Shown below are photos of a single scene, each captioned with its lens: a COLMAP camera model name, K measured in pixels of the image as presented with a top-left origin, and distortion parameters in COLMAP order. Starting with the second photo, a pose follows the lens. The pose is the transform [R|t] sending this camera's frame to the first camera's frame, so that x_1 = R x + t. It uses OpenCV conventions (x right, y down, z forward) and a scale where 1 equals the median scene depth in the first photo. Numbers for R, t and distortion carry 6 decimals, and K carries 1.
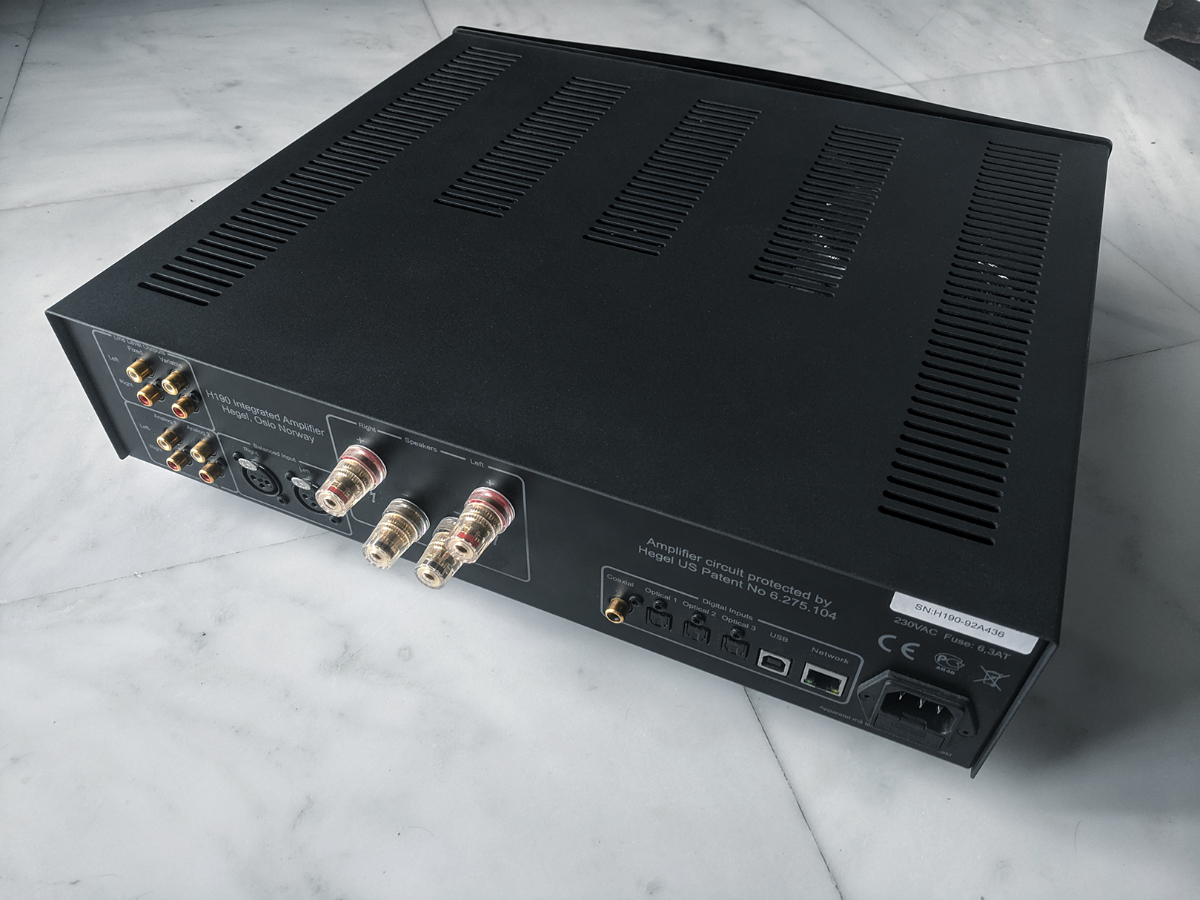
lens RADIAL K [[930.3, 0, 601.4], [0, 930.3, 457.1], [0, 0, 1]] dist [-0.034251, 0.028876]
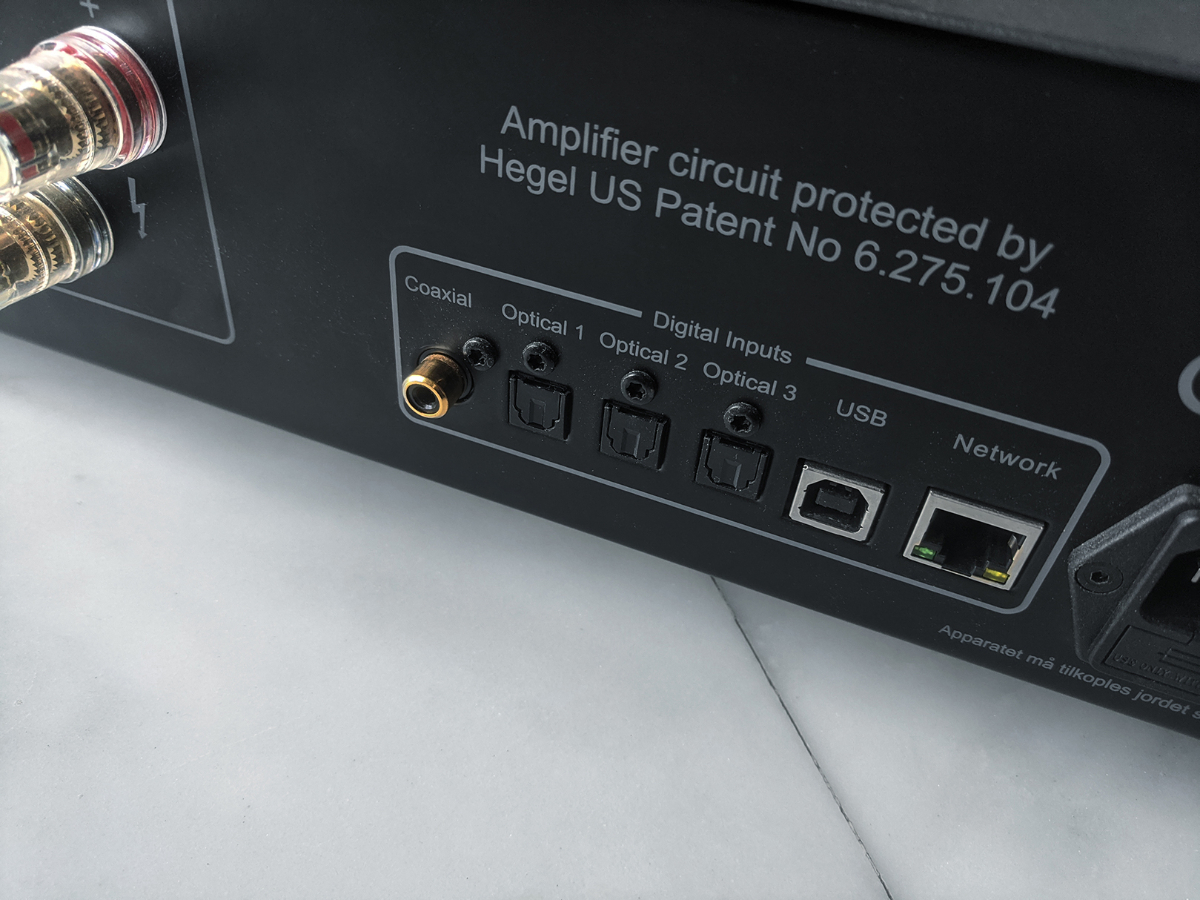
lens RADIAL K [[930.3, 0, 603.5], [0, 930.3, 449.8], [0, 0, 1]] dist [-0.034251, 0.028876]
pose [[0.995583, 0.024928, 0.090519, 0.058362], [-0.017851, 0.996781, -0.078166, 0.240465], [-0.092176, 0.076205, 0.992822, 0.653551]]
